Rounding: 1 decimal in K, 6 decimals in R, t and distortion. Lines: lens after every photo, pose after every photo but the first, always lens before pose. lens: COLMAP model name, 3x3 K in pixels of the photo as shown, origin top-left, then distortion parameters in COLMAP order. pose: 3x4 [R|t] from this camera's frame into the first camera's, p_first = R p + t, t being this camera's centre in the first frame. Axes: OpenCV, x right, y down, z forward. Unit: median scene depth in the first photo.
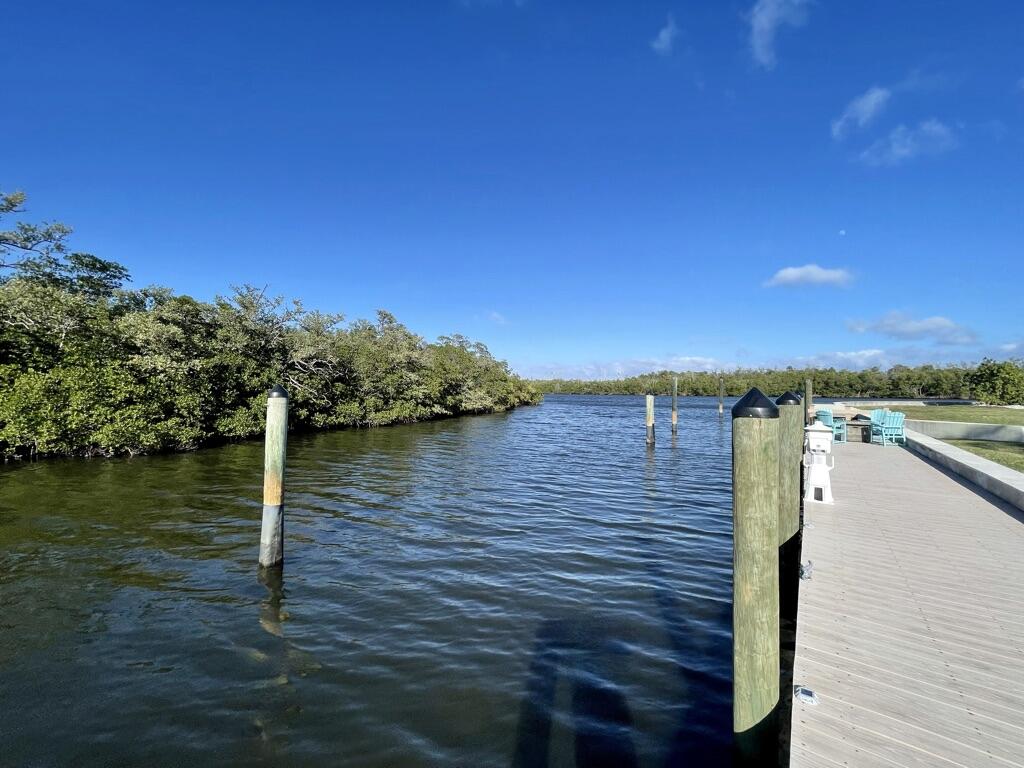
lens RADIAL K [[406.7, 0, 508.3], [0, 406.7, 386.2], [0, 0, 1]] dist [0.002227, 0.000648]
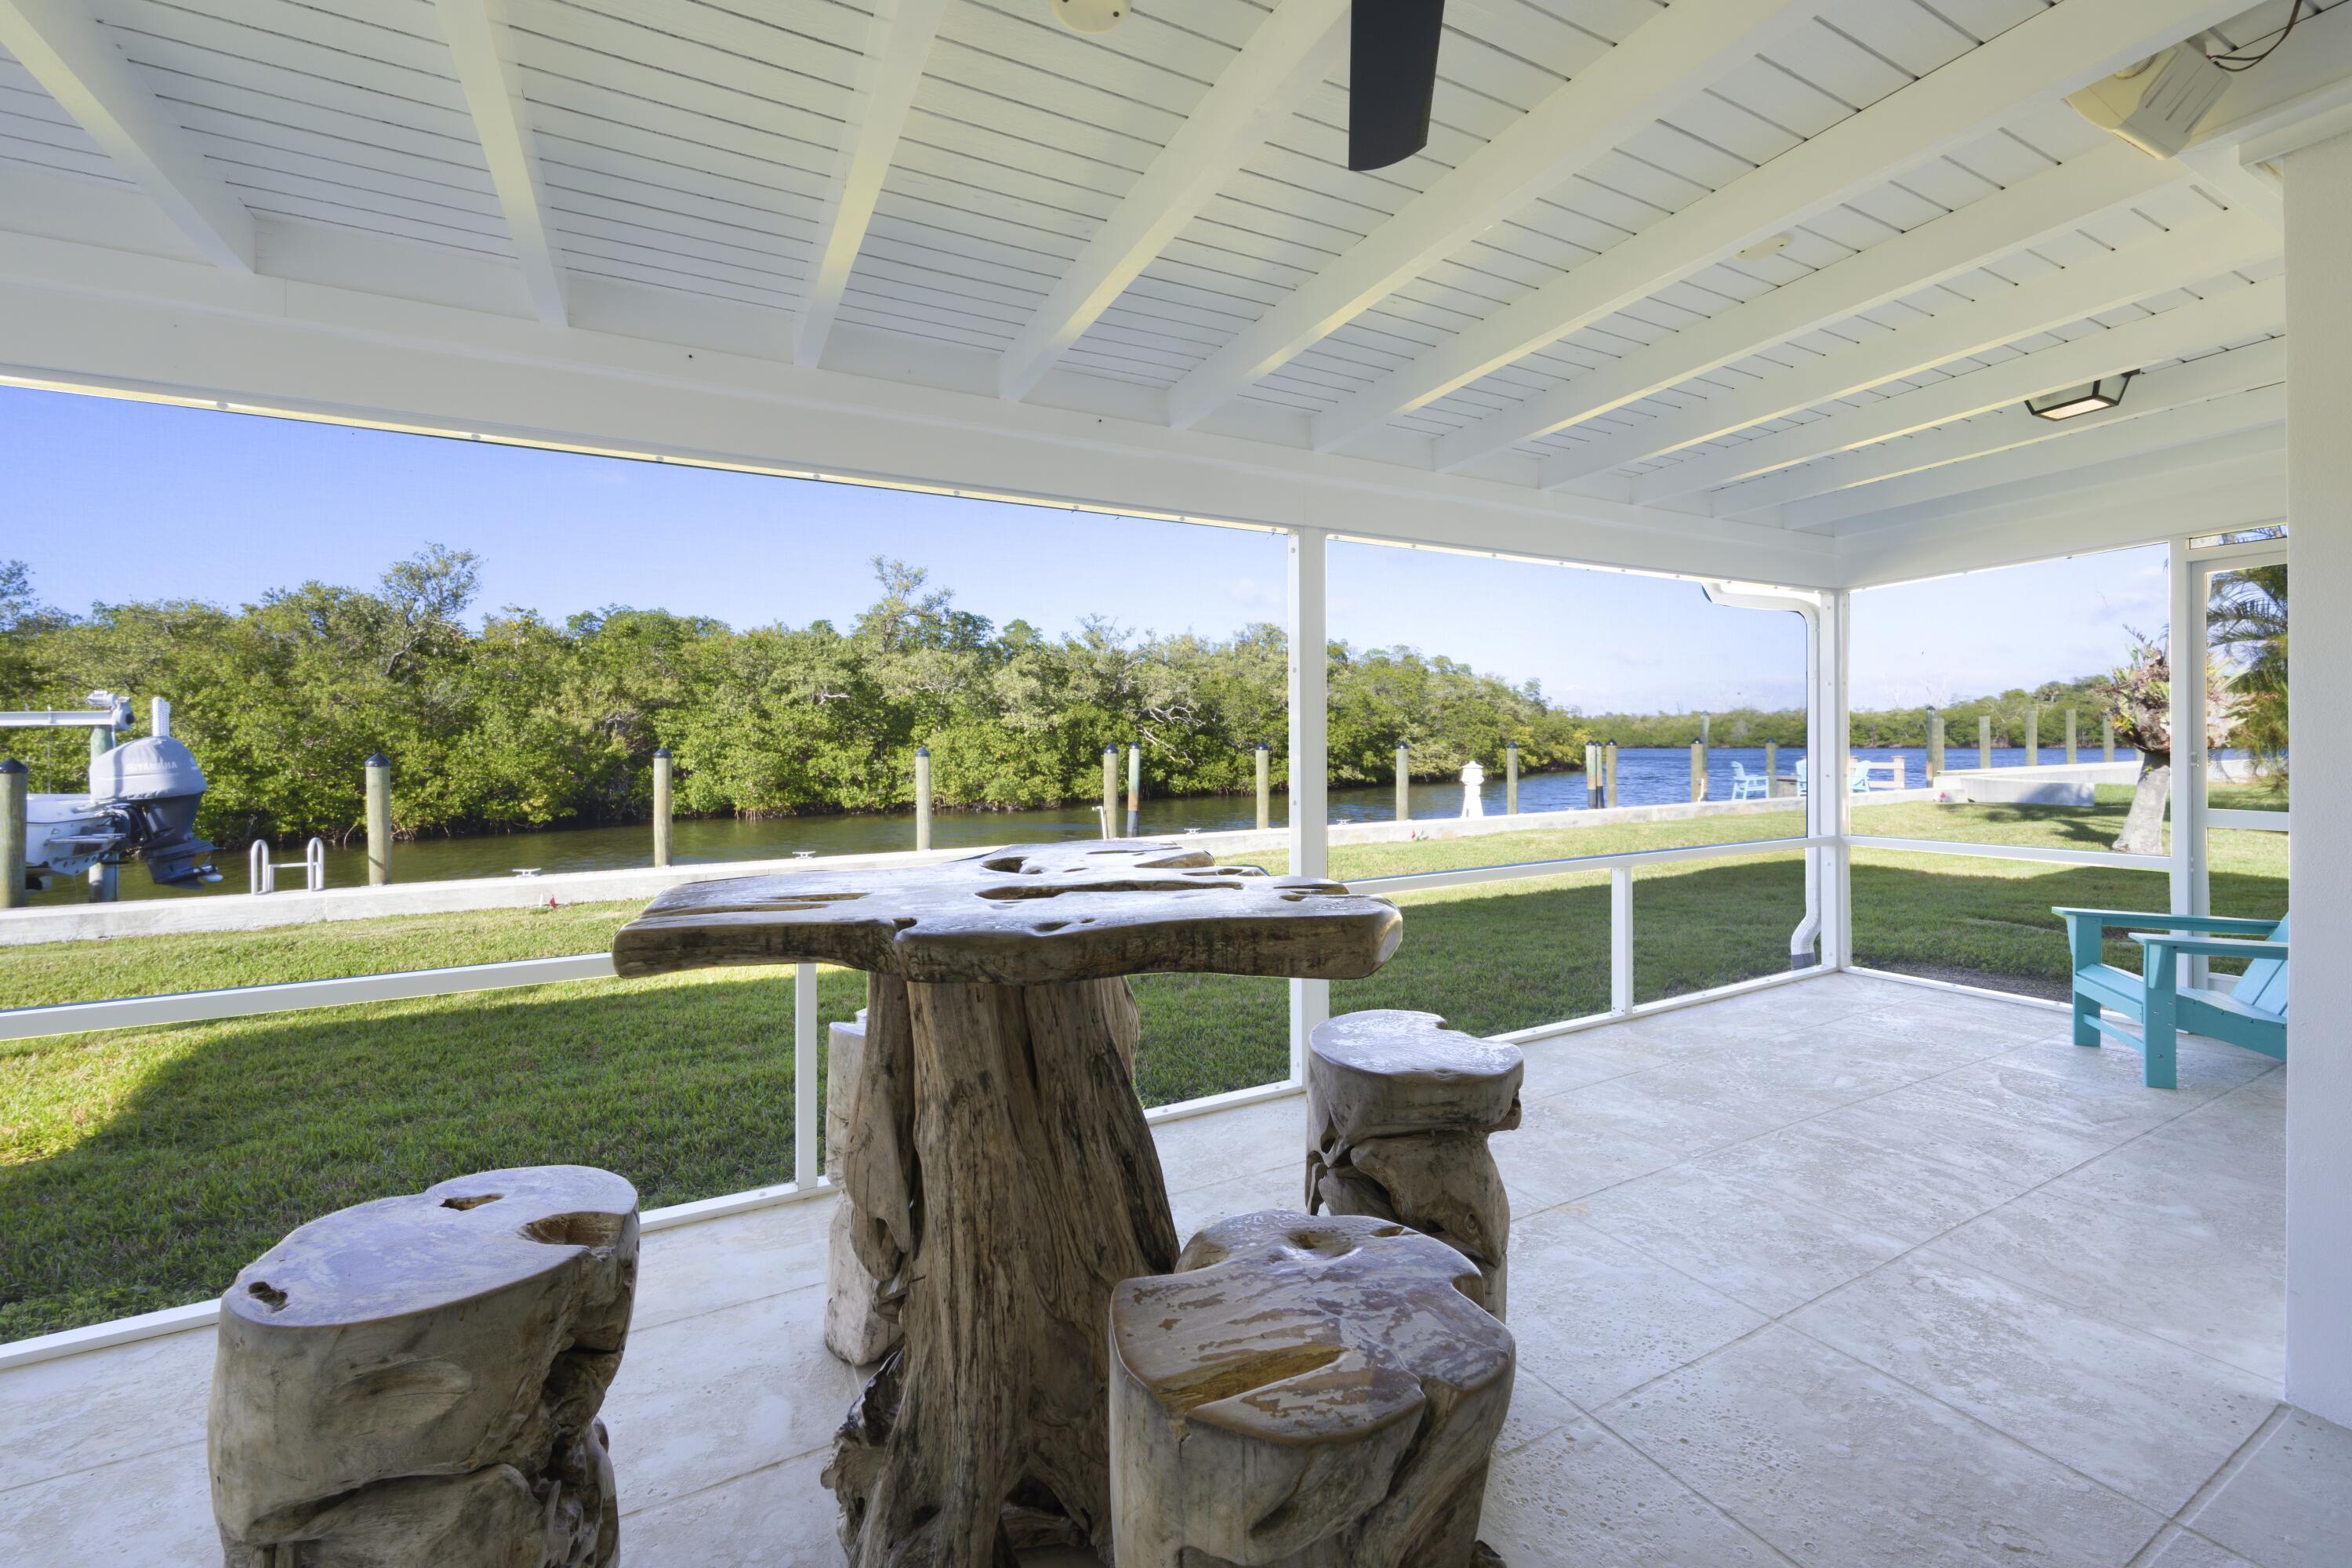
lens RADIAL K [[954.4, 0, 1174.3], [0, 954.4, 733.0], [0, 0, 1]] dist [0.000640, 0.000156]
pose [[0.888834, -0.018893, -0.457840, 0.379392], [0.019062, 0.999809, -0.004250, -0.006596], [0.457833, -0.004950, 0.889024, -0.647513]]
